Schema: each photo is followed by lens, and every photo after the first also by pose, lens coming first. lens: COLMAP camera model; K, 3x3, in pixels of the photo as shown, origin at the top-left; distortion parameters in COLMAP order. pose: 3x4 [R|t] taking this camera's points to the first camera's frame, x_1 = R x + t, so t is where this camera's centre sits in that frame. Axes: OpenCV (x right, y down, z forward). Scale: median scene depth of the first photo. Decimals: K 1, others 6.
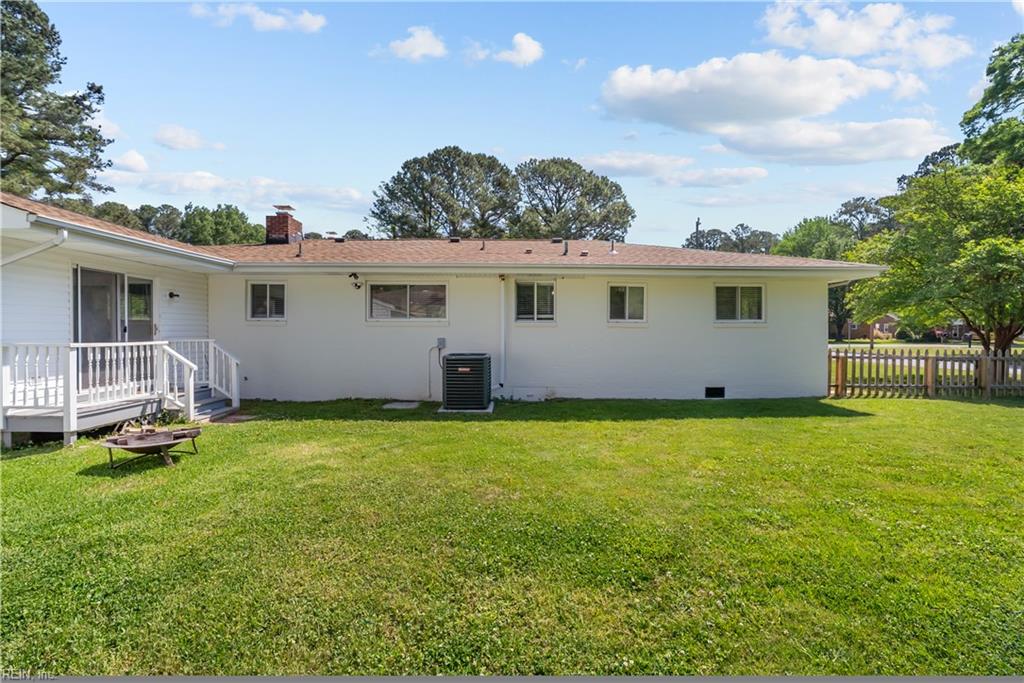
lens RADIAL K [[469.7, 0, 508.3], [0, 469.7, 336.1], [0, 0, 1]] dist [-0.003237, 0.000248]
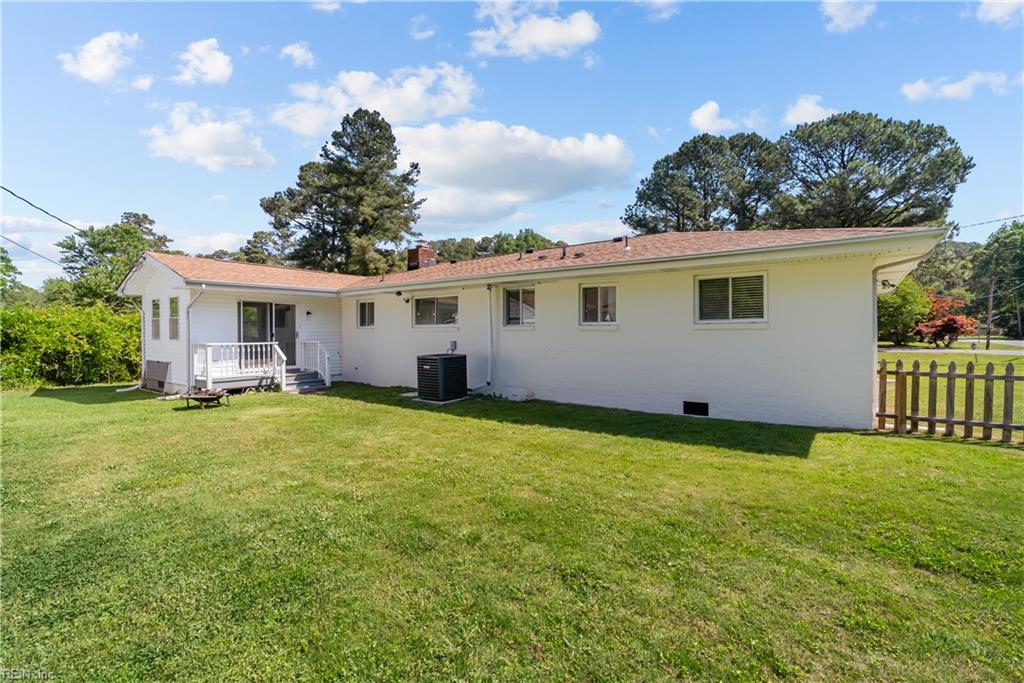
lens RADIAL K [[469.7, 0, 508.3], [0, 469.7, 336.1], [0, 0, 1]] dist [-0.003237, 0.000248]
pose [[0.783940, -0.001630, -0.620834, 0.681109], [-0.000662, 0.999994, -0.003462, -0.004087], [0.620836, 0.003125, 0.783934, 0.148156]]
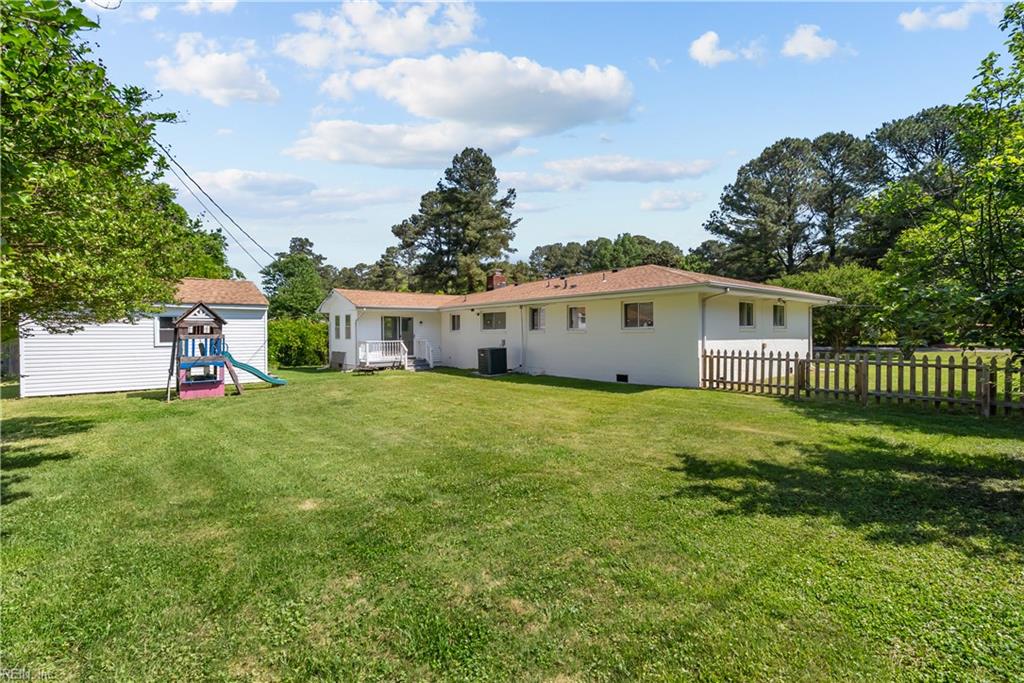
lens RADIAL K [[476.9, 0, 503.5], [0, 476.9, 341.4], [0, 0, 1]] dist [0.000531, 0.000131]
pose [[0.601275, 0.005290, -0.799025, 1.357019], [0.000201, 0.999977, 0.006771, -0.001975], [0.799042, -0.004232, 0.601260, -0.157593]]
